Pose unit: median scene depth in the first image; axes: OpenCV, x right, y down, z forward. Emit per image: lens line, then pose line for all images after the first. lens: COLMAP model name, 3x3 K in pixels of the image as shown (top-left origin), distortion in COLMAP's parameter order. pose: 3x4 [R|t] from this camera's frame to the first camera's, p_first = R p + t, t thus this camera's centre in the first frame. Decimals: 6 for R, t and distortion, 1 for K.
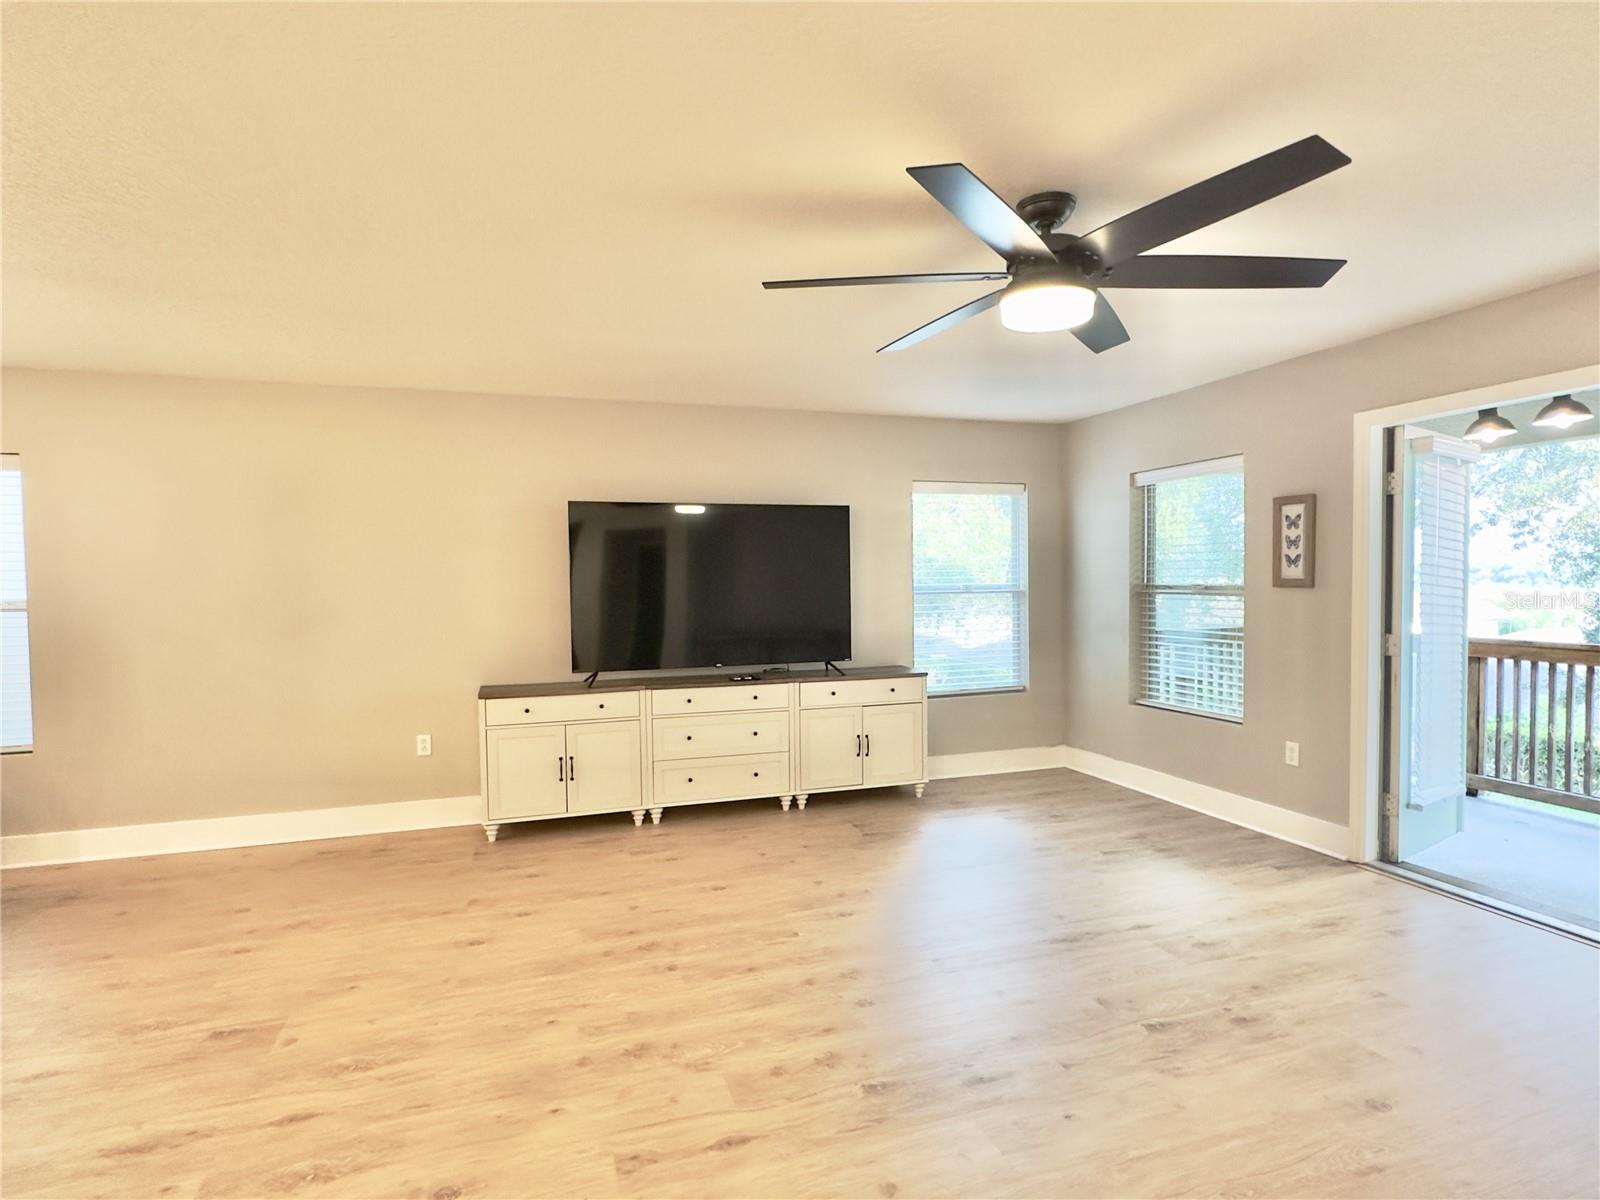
lens RADIAL K [[833.5, 0, 793.9], [0, 833.5, 609.2], [0, 0, 1]] dist [-0.000034, -0.000258]
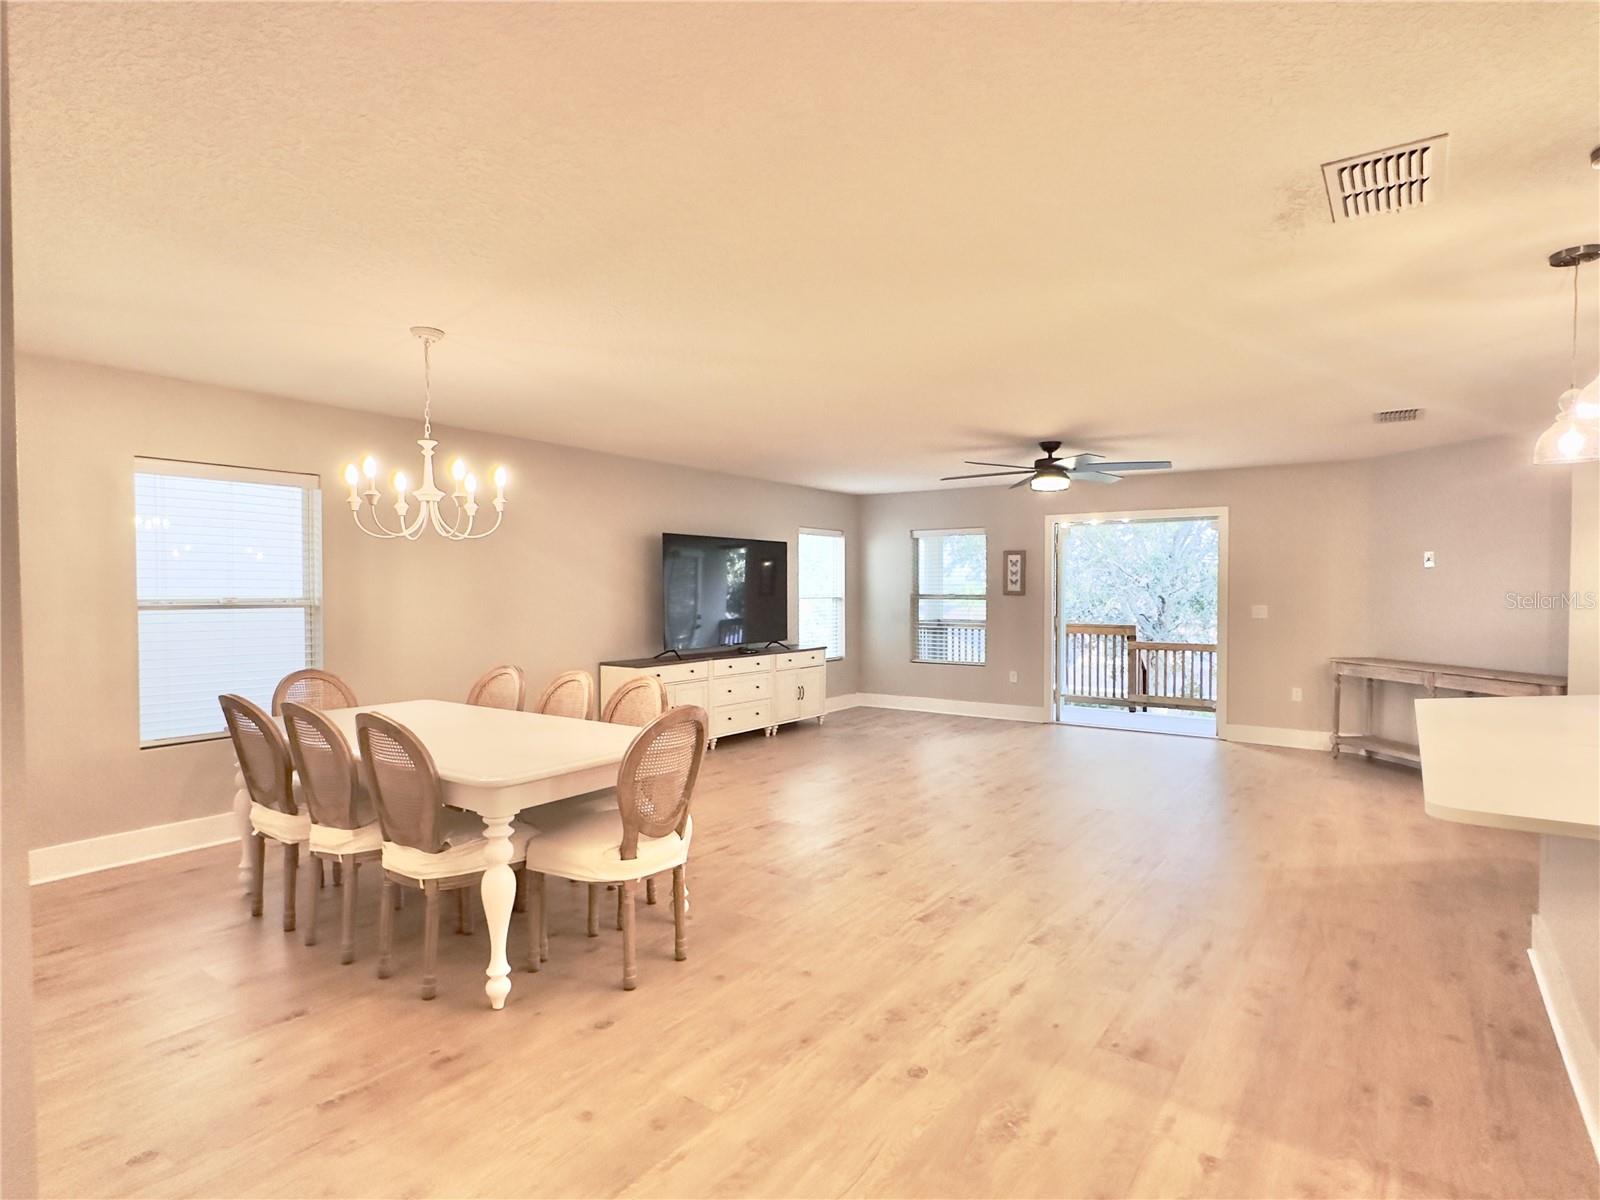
lens RADIAL K [[819.1, 0, 800.0], [0, 819.1, 600.0], [0, 0, 1]] dist [-0.000004, 0.000242]
pose [[0.813121, 0.004113, 0.582081, -0.848423], [0.010736, 0.999699, -0.022061, 0.020851], [-0.581996, 0.024188, 0.812832, -0.282671]]
